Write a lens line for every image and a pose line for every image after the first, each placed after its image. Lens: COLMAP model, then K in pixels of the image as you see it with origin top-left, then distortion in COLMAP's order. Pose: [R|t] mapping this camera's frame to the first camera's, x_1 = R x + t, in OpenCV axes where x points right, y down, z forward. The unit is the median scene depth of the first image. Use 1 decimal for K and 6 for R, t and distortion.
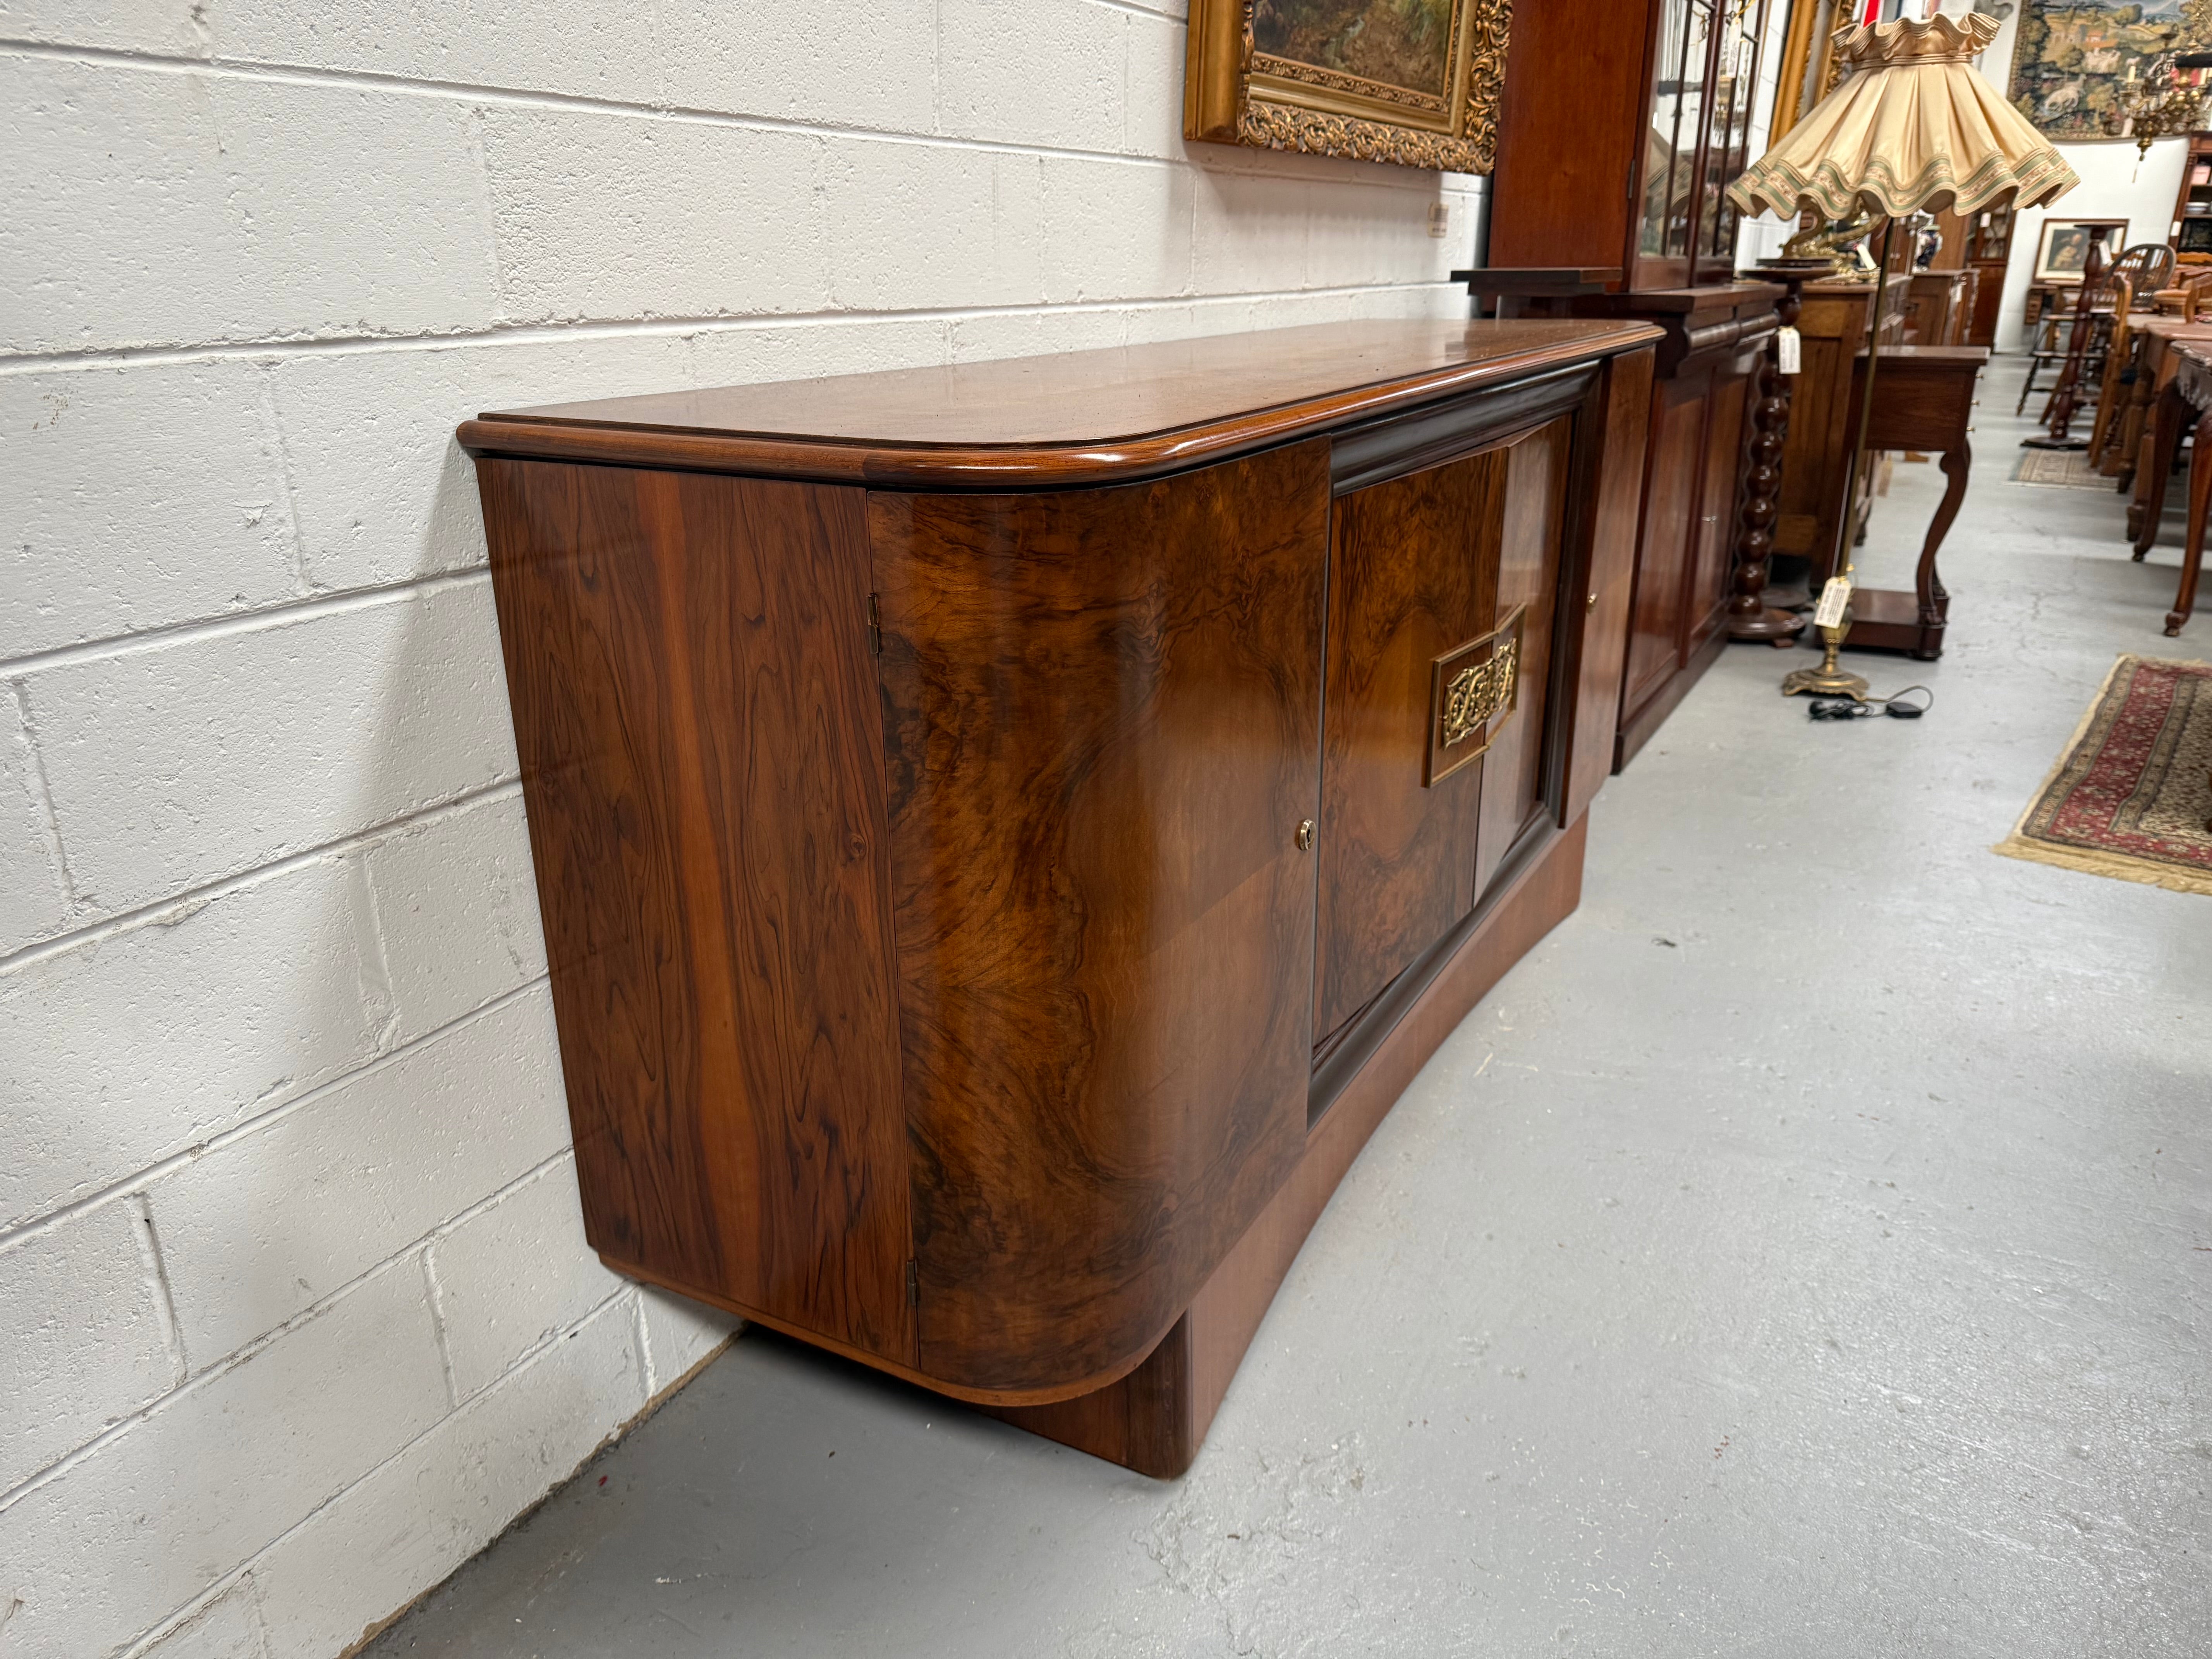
lens RADIAL K [[1583.4, 0, 1110.6], [0, 1583.4, 829.6], [0, 0, 1]] dist [0.019661, -0.035026]
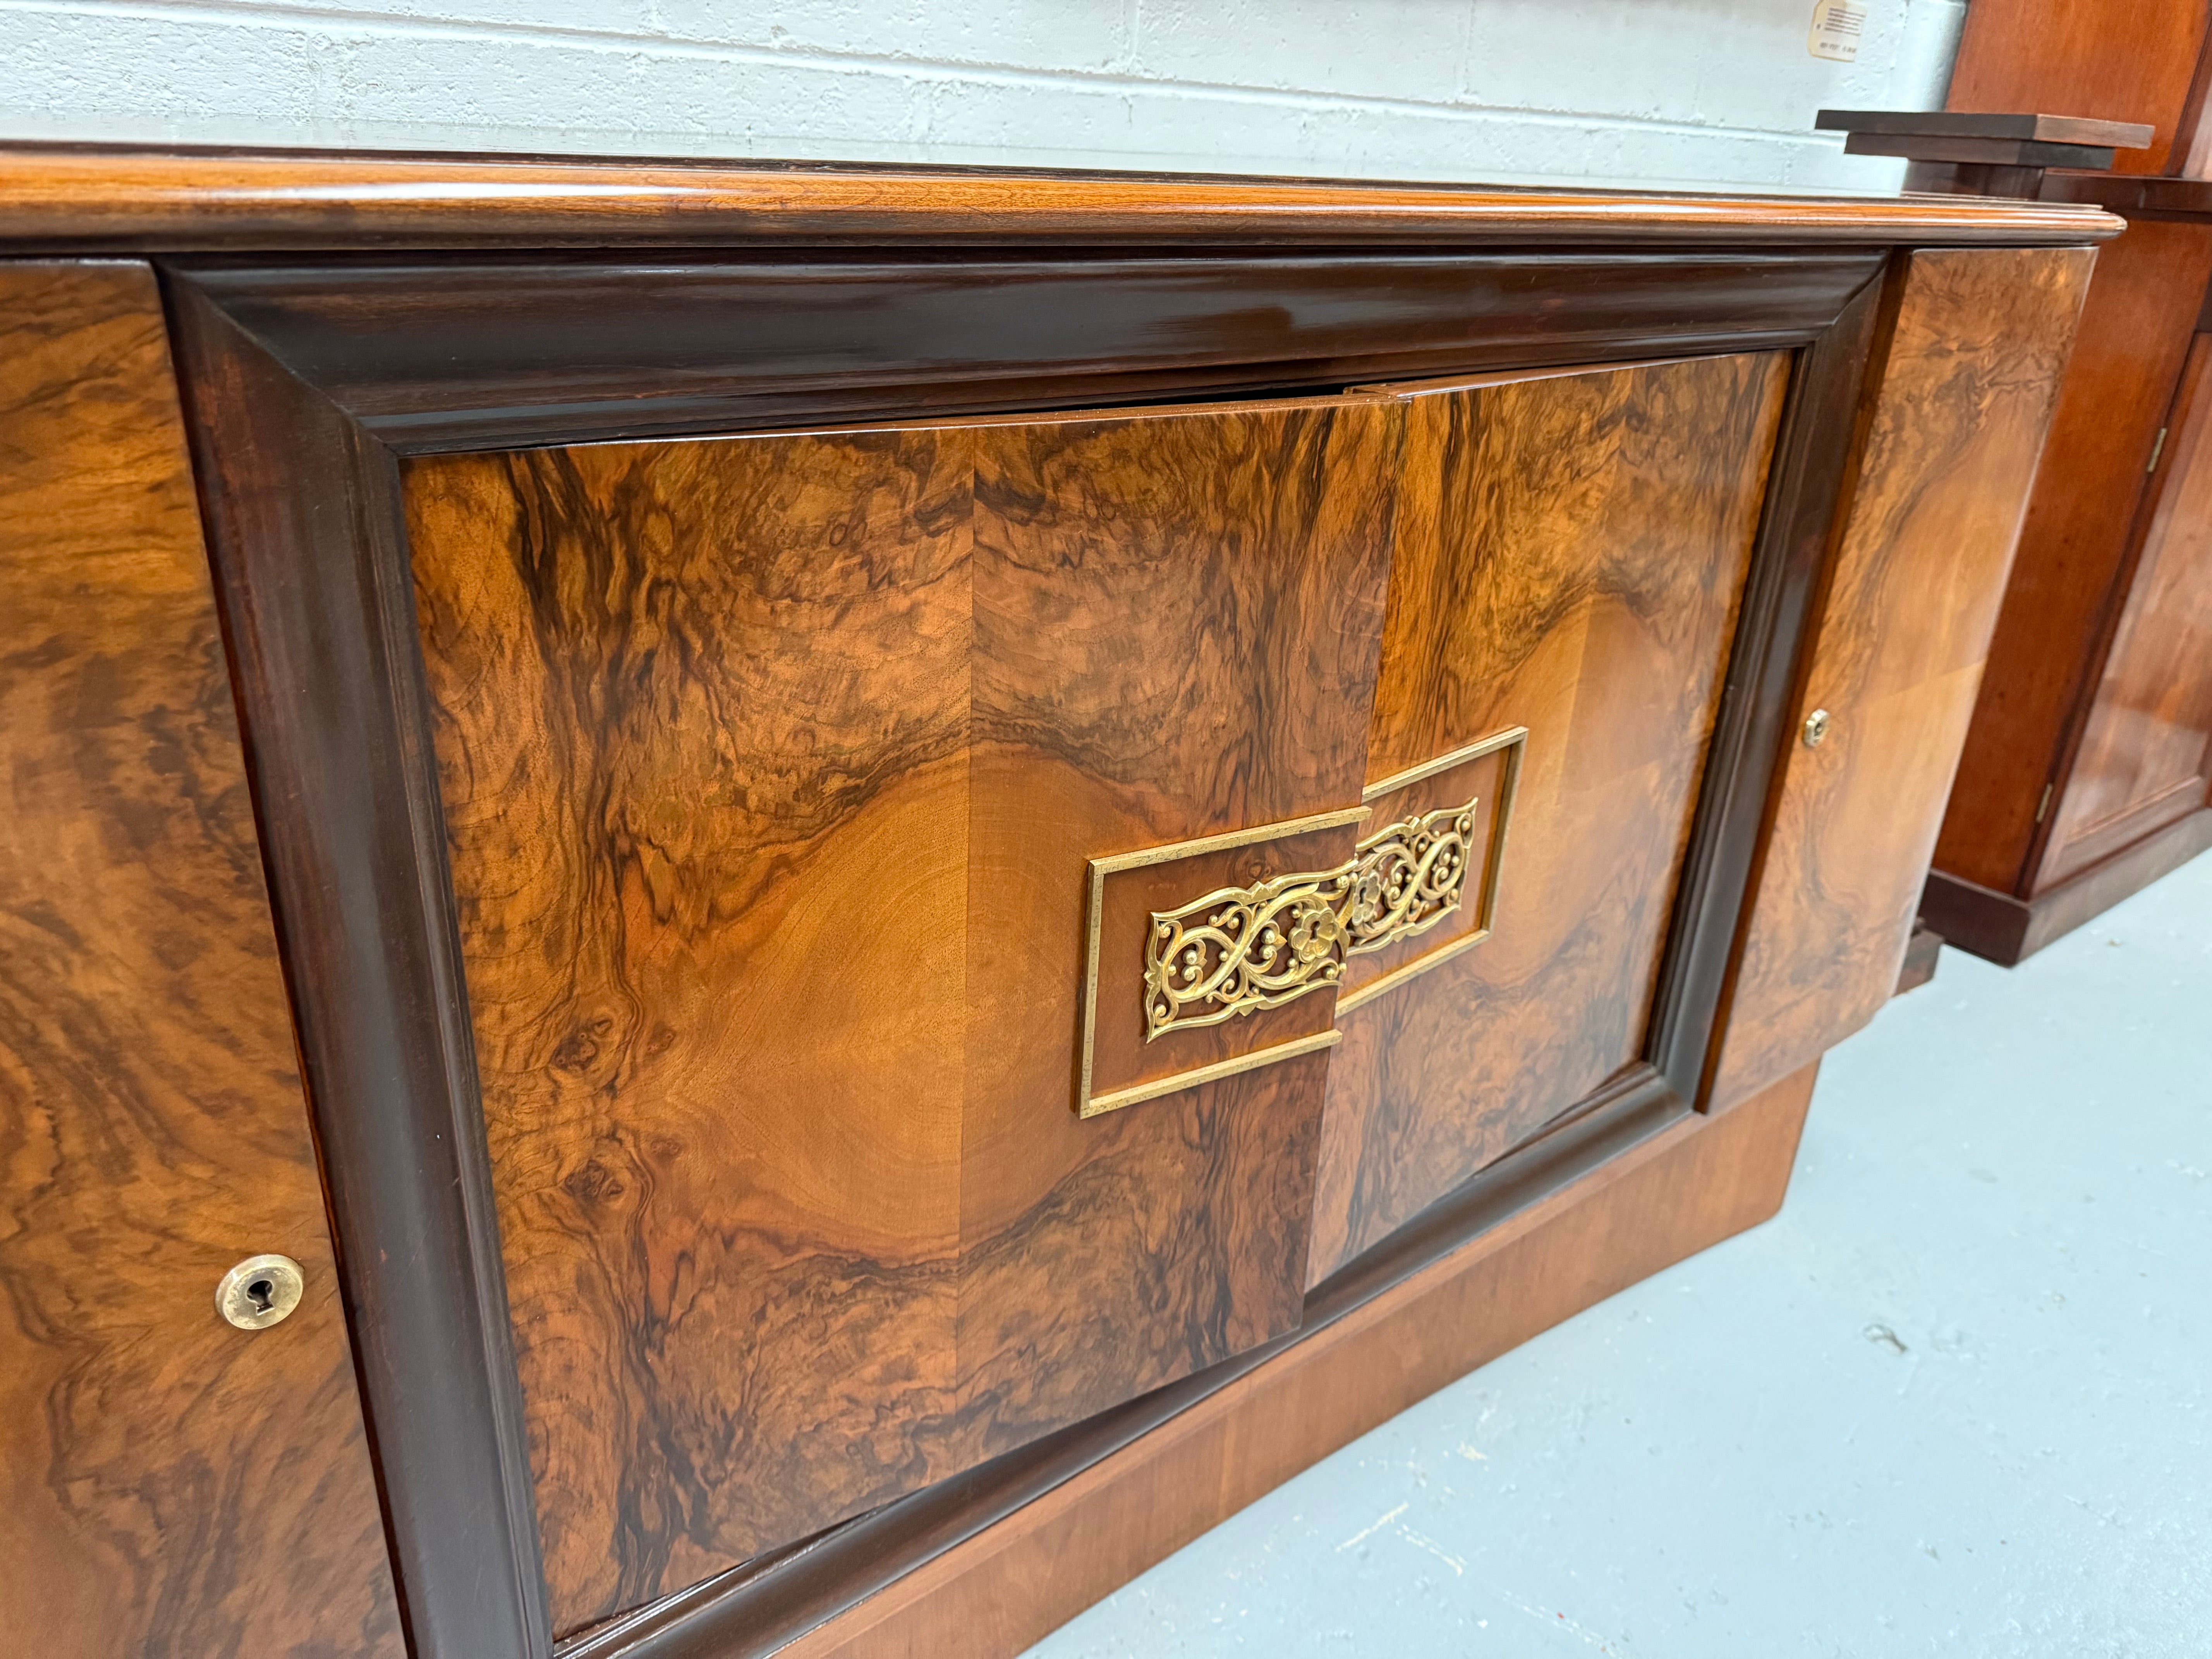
lens RADIAL K [[1583.4, 0, 1092.1], [0, 1583.4, 838.0], [0, 0, 1]] dist [0.019661, -0.035026]
pose [[0.923940, 0.201615, -0.325094, 0.387655], [-0.181214, 0.979112, 0.092197, -0.166635], [0.336892, -0.026272, 0.941177, 0.629354]]
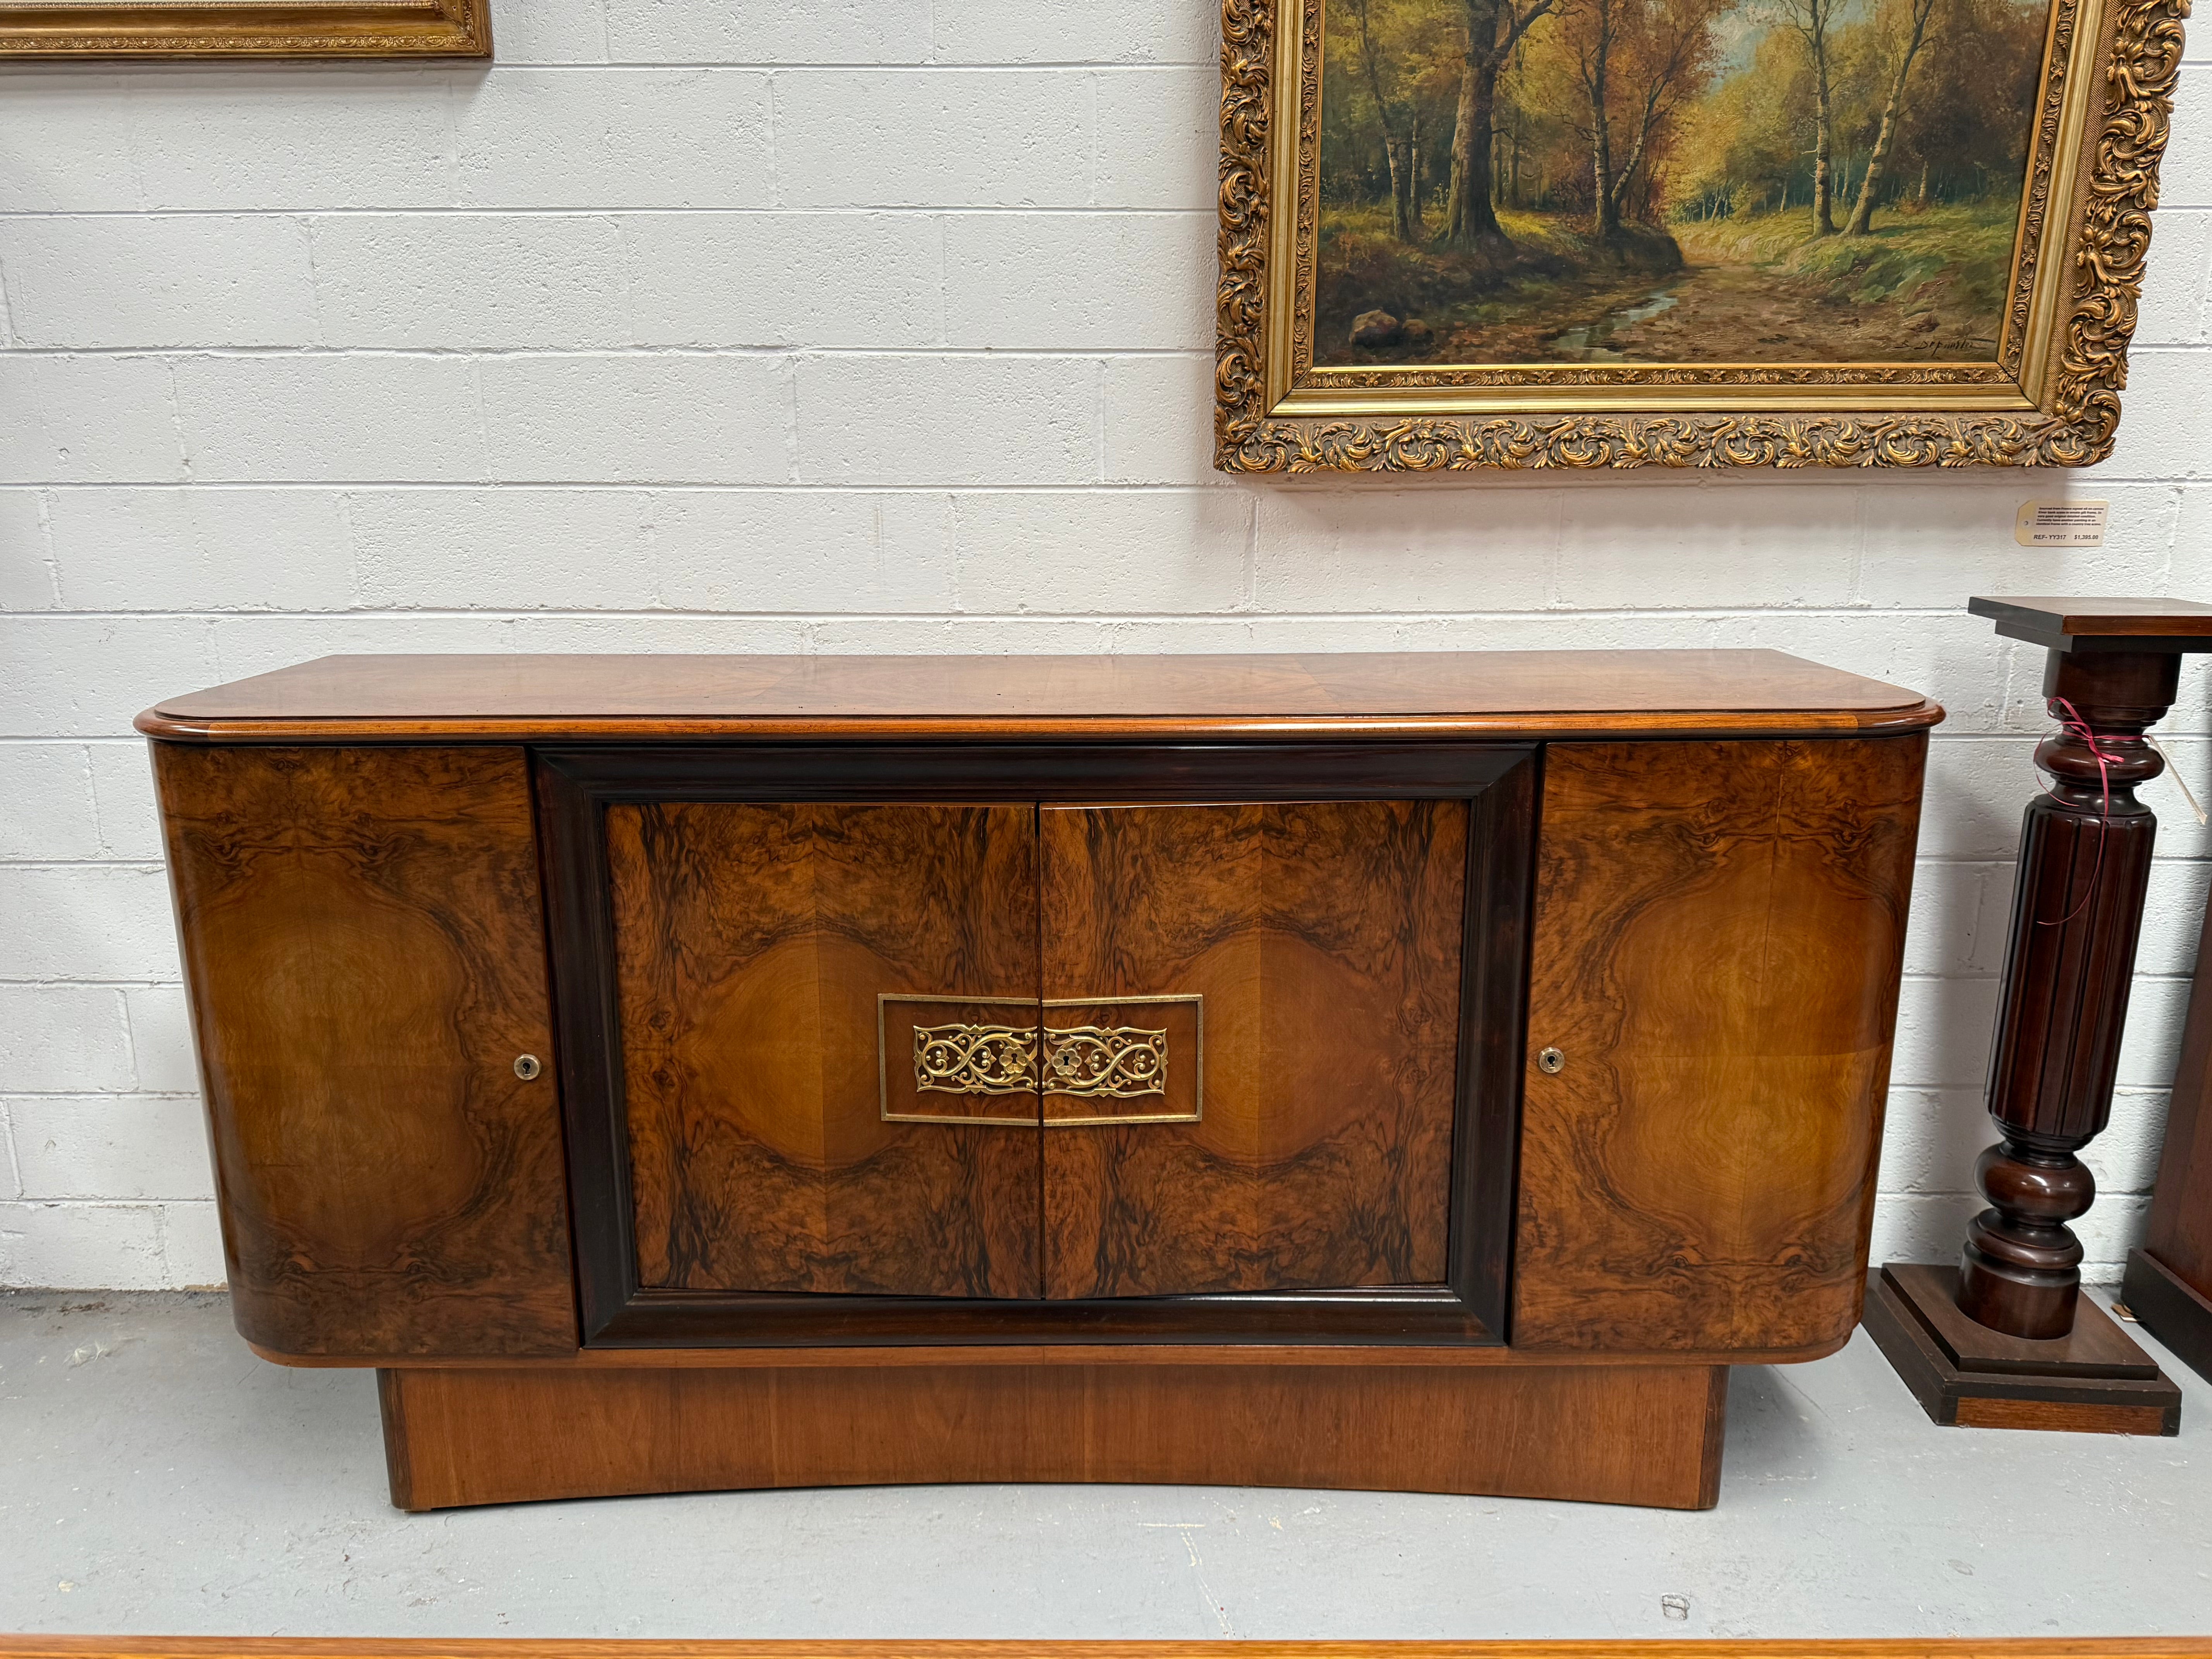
lens RADIAL K [[1565.8, 0, 1107.3], [0, 1565.8, 832.1], [0, 0, 1]] dist [0.053382, -0.073977]
pose [[0.476506, 0.208448, -0.854103, 1.195040], [-0.299233, 0.951937, 0.065382, -0.339777], [0.826681, 0.224421, 0.515979, 0.639798]]
